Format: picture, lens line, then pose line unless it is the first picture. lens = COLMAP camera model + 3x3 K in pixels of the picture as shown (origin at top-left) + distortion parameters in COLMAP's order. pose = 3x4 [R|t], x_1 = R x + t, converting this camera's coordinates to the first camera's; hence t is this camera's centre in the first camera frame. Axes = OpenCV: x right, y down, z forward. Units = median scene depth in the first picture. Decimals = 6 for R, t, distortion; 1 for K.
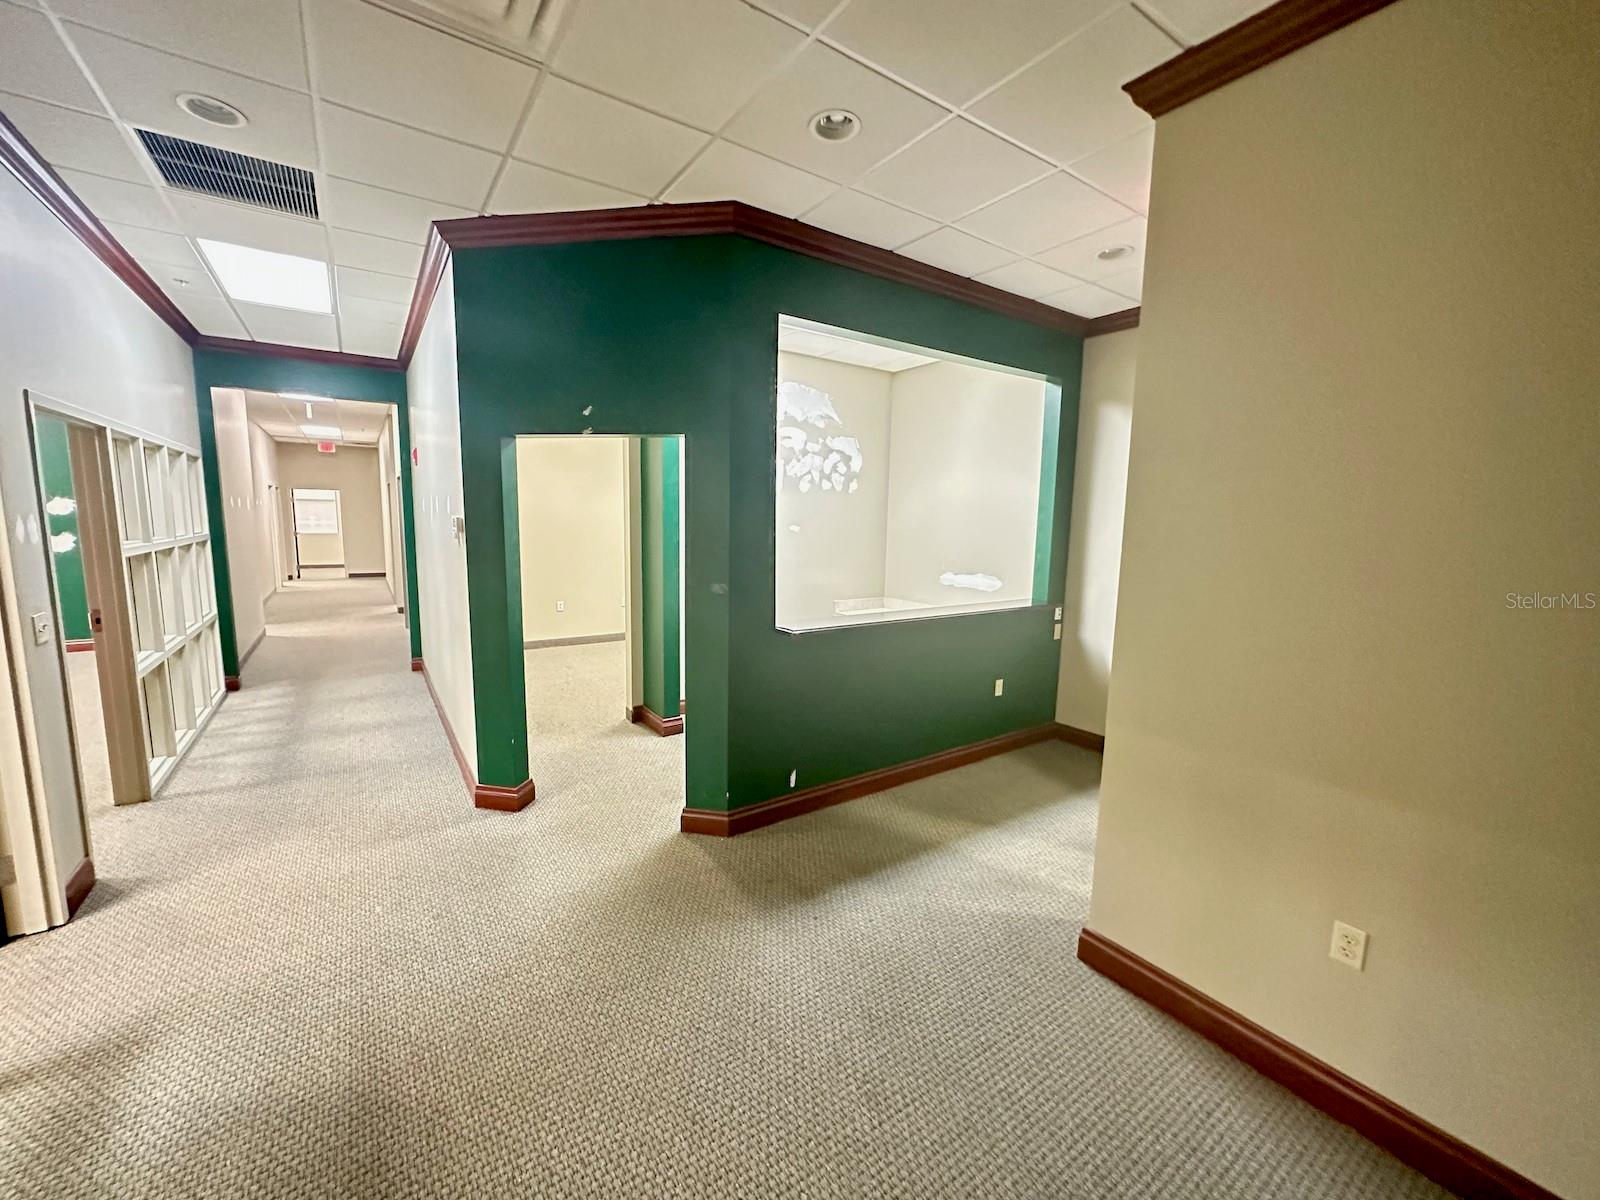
lens RADIAL K [[646.2, 0, 806.3], [0, 646.2, 605.6], [0, 0, 1]] dist [-0.011723, -0.000198]
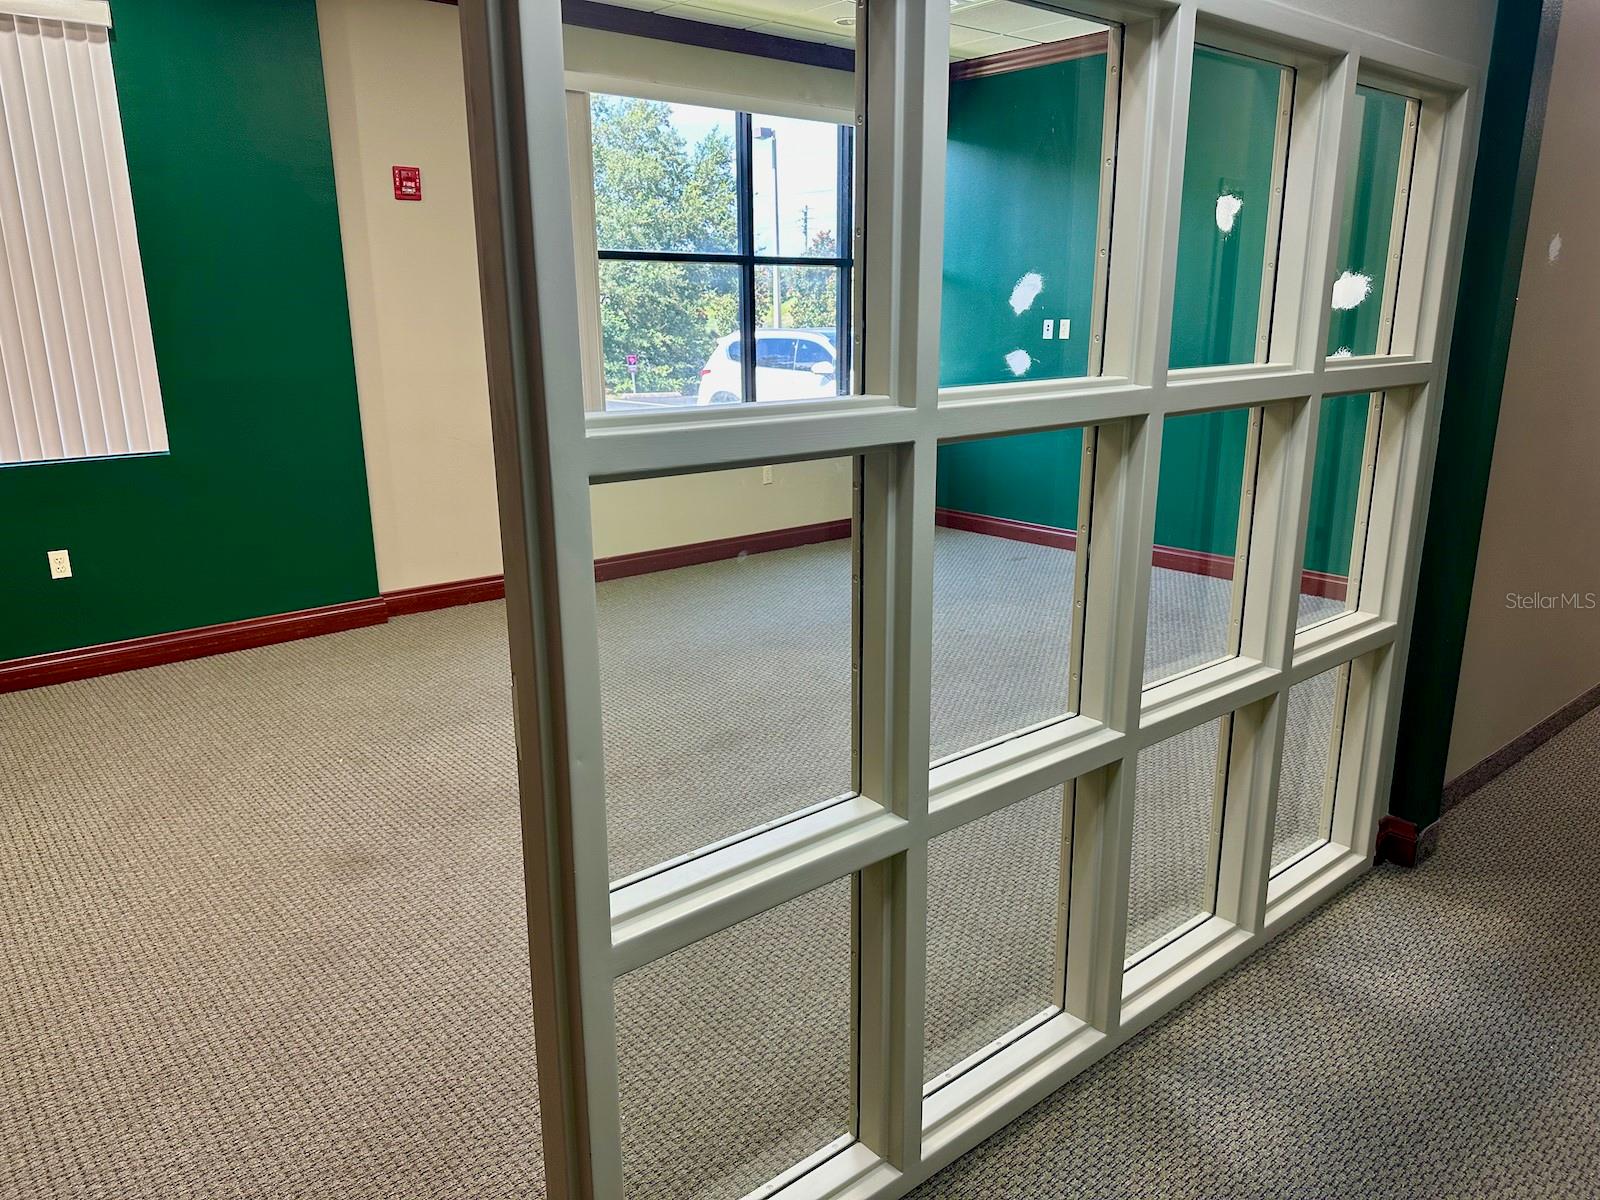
lens RADIAL K [[1139.5, 0, 800.0], [0, 1139.5, 600.0], [0, 0, 1]] dist [0.003025, 0.000745]
pose [[0.093879, 0.219992, -0.970974, -0.417957], [-0.120330, 0.970639, 0.208282, -0.077509], [0.988285, 0.097284, 0.117594, 0.645738]]
